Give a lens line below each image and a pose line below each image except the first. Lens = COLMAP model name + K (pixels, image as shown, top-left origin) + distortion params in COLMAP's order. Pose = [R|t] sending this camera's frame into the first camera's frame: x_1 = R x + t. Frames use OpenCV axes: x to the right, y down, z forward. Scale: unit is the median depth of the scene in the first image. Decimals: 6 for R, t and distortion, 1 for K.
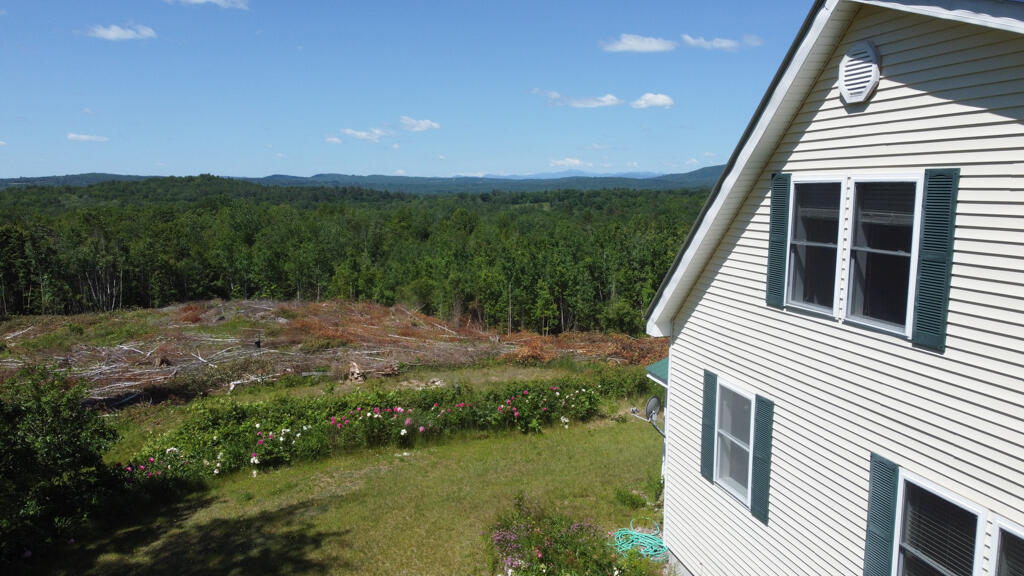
lens RADIAL K [[774.0, 0, 508.5], [0, 774.0, 294.5], [0, 0, 1]] dist [0.019115, -0.019955]
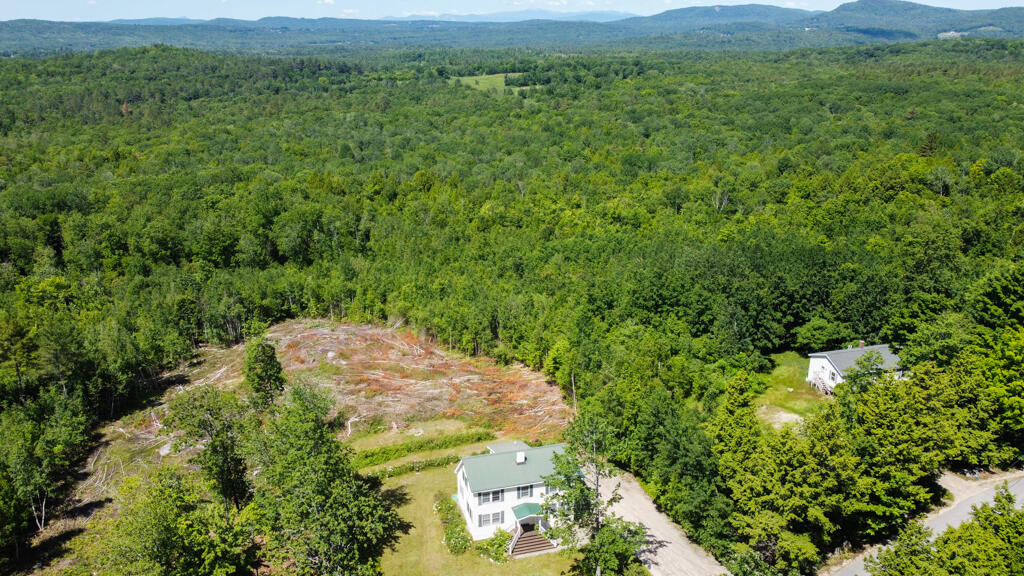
lens RADIAL K [[774.0, 0, 507.0], [0, 774.0, 296.3], [0, 0, 1]] dist [0.019115, -0.019955]
pose [[0.998813, -0.020320, 0.044265, 0.094430], [0.011266, 0.980555, 0.195921, -0.741685], [-0.047385, -0.195190, 0.979620, -1.449766]]
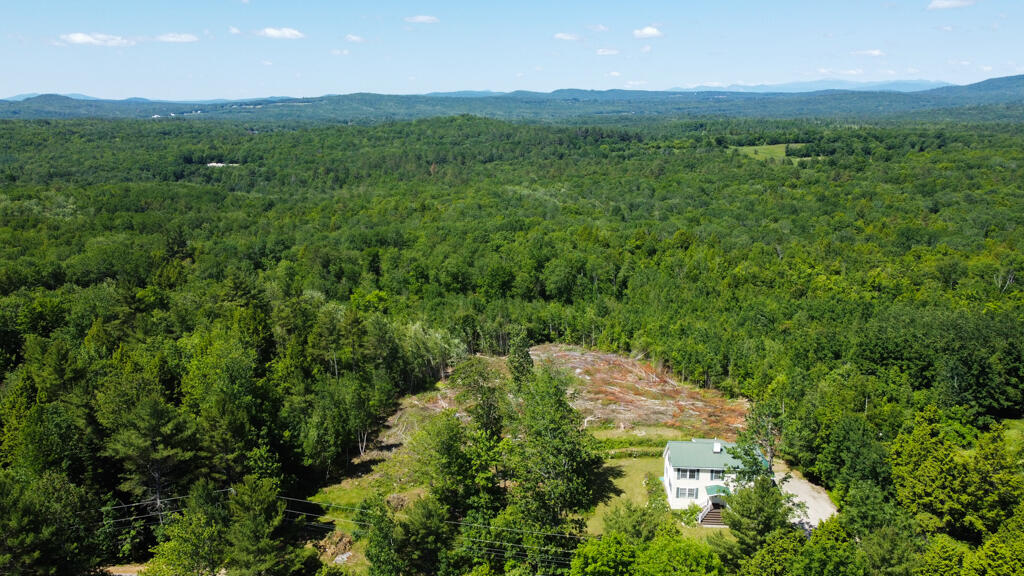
lens RADIAL K [[774.0, 0, 513.3], [0, 774.0, 305.8], [0, 0, 1]] dist [0.019115, -0.019955]
pose [[0.957363, 0.068502, -0.280650, 0.226567], [-0.033295, 0.991170, 0.128348, -0.683048], [0.286964, -0.113532, 0.951190, -1.931696]]
